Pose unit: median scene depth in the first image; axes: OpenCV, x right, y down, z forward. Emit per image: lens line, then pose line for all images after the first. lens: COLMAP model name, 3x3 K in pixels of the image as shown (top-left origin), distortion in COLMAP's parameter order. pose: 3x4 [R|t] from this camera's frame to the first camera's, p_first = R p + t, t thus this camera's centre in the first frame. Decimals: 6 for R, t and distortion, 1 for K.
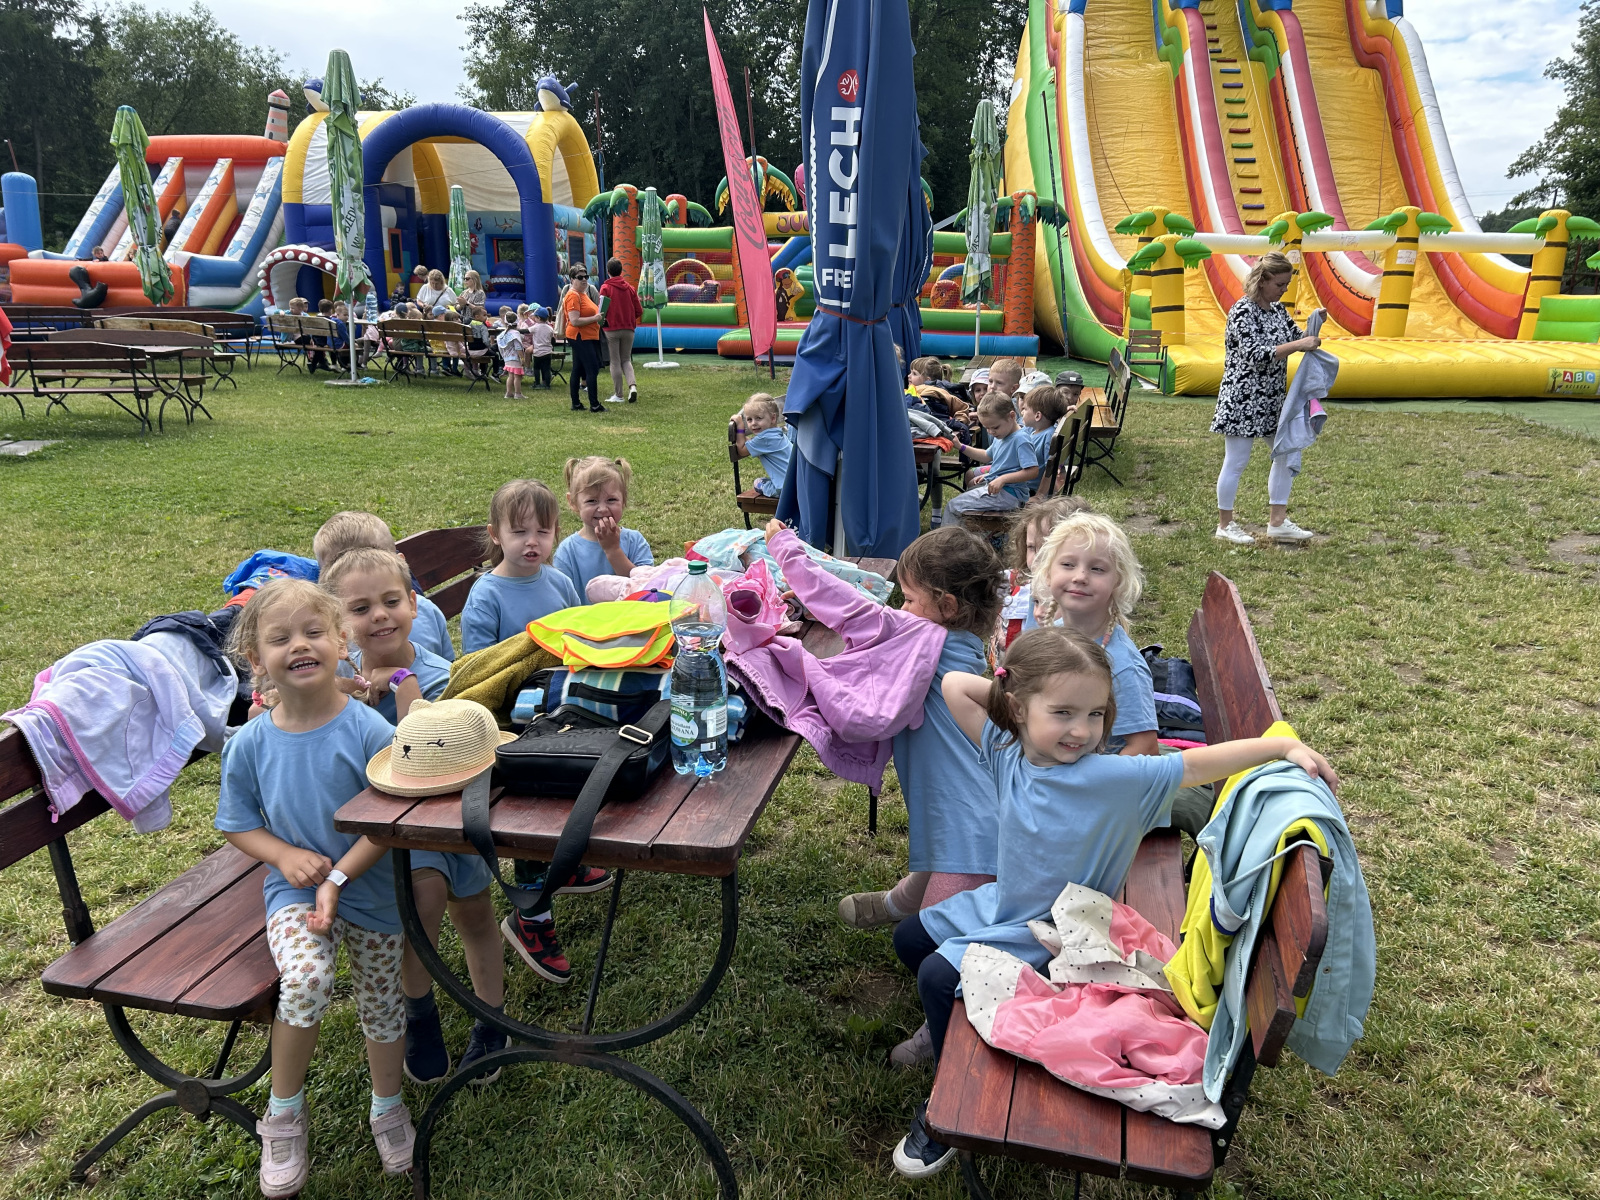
lens RADIAL K [[1190.3, 0, 800.0], [0, 1190.3, 600.0], [0, 0, 1]] dist [0.033006, -0.036824]
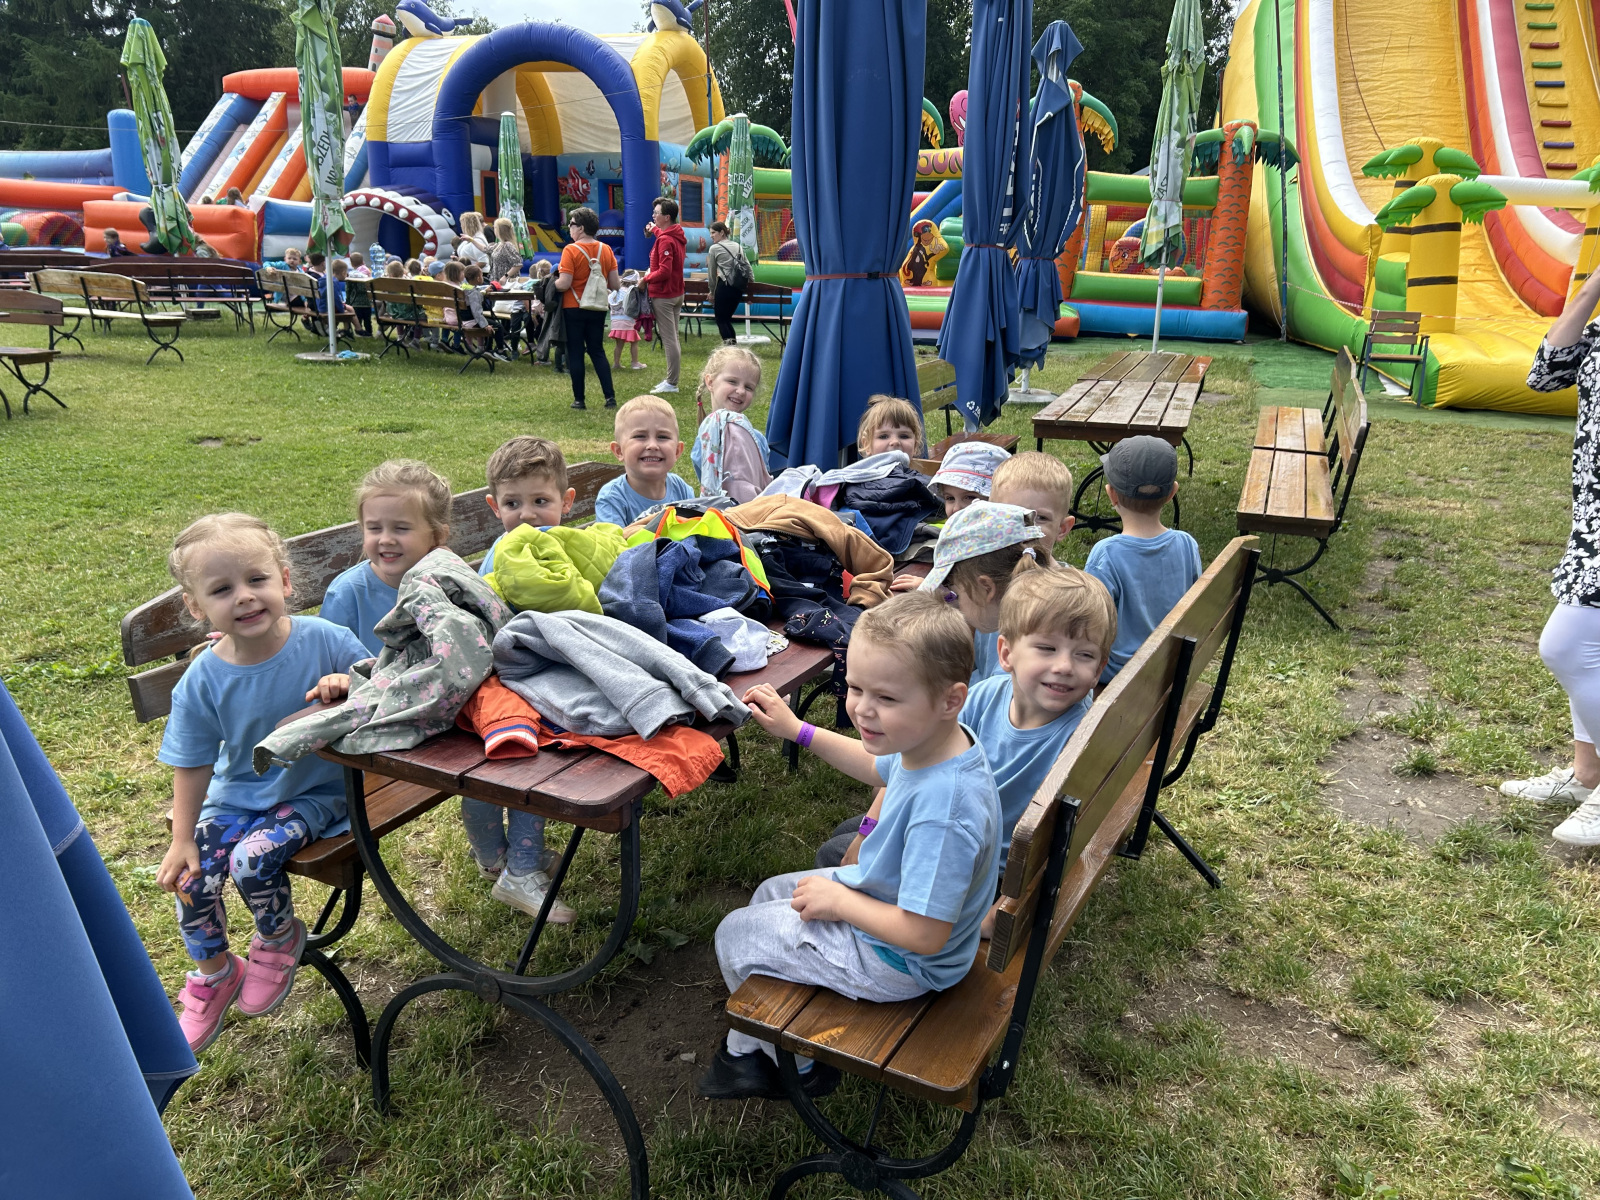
lens RADIAL K [[1190.3, 0, 800.0], [0, 1190.3, 600.0], [0, 0, 1]] dist [0.033006, -0.036824]
pose [[0.985112, 0.061545, -0.160519, 0.054075], [-0.056292, 0.997726, 0.037069, -0.050610], [0.162435, -0.027481, 0.986336, 0.196280]]
